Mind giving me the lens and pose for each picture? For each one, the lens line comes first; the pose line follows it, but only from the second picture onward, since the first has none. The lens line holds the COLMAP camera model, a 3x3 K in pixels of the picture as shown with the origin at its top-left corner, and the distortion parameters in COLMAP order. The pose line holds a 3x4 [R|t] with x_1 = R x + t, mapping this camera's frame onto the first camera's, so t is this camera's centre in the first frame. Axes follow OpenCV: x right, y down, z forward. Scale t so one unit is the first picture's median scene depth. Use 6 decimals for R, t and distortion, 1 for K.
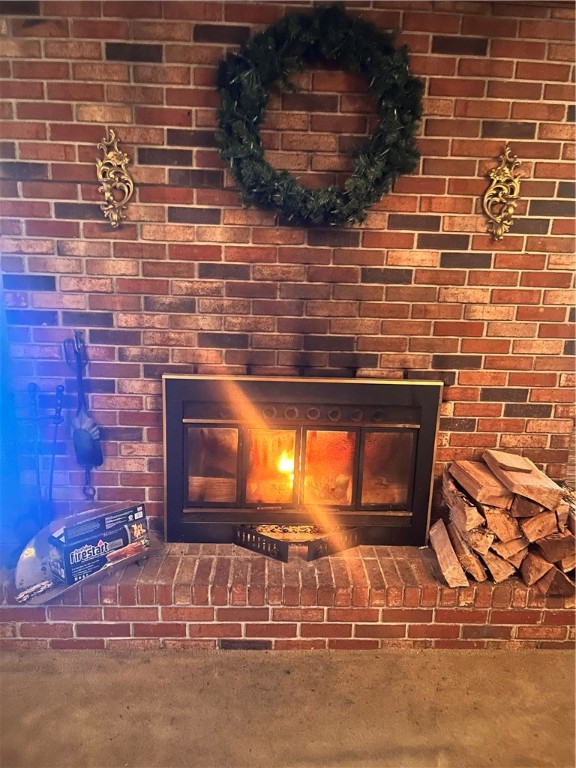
lens RADIAL K [[581.7, 0, 284.4], [0, 581.7, 384.9], [0, 0, 1]] dist [0.055288, -0.081473]
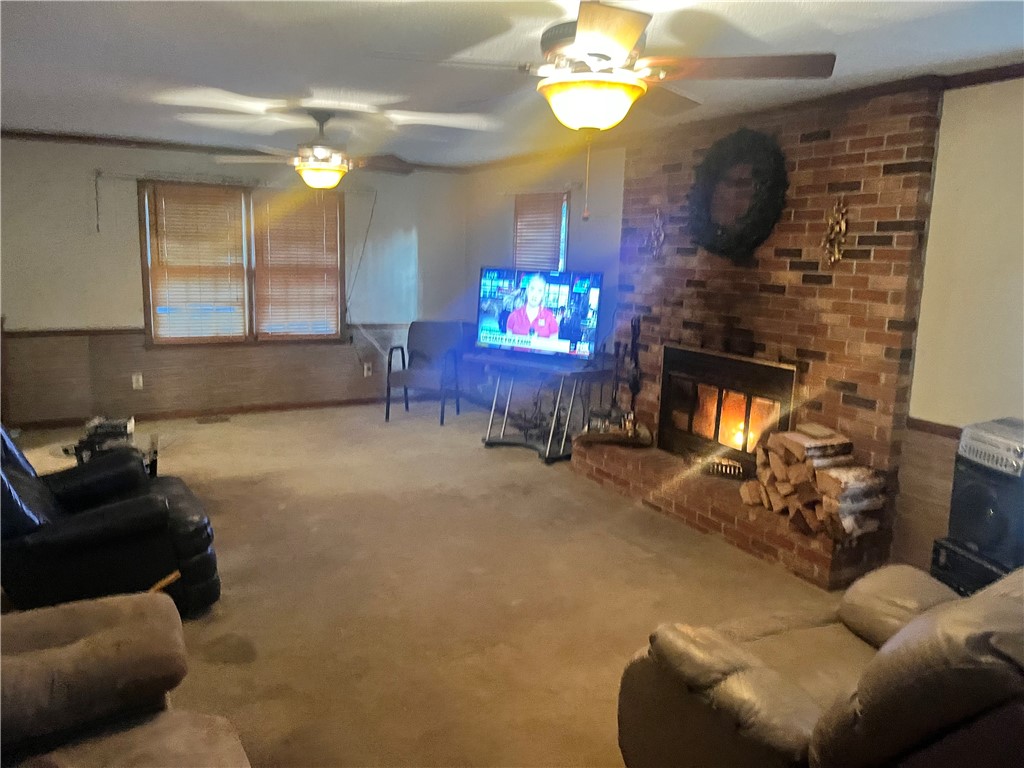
lens RADIAL K [[775.6, 0, 510.7], [0, 775.6, 379.1], [0, 0, 1]] dist [0.055288, -0.081473]
pose [[0.442820, 0.128126, -0.887408, 1.658673], [-0.229853, 0.972884, 0.025770, 0.132984], [0.866648, 0.192561, 0.460263, -0.420867]]
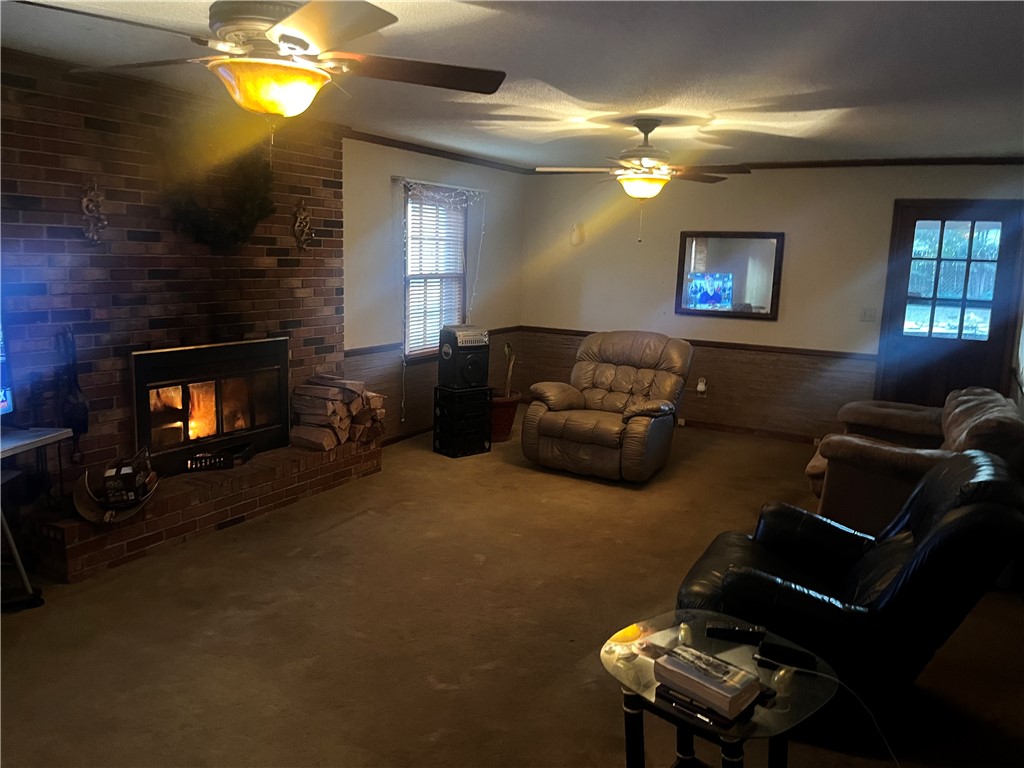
lens RADIAL K [[775.6, 0, 510.7], [0, 775.6, 379.1], [0, 0, 1]] dist [0.055288, -0.081473]
pose [[0.520575, -0.150977, 0.840362, -1.305731], [0.193462, 0.979501, 0.056131, 0.113420], [-0.831610, 0.133357, 0.539112, -0.702386]]
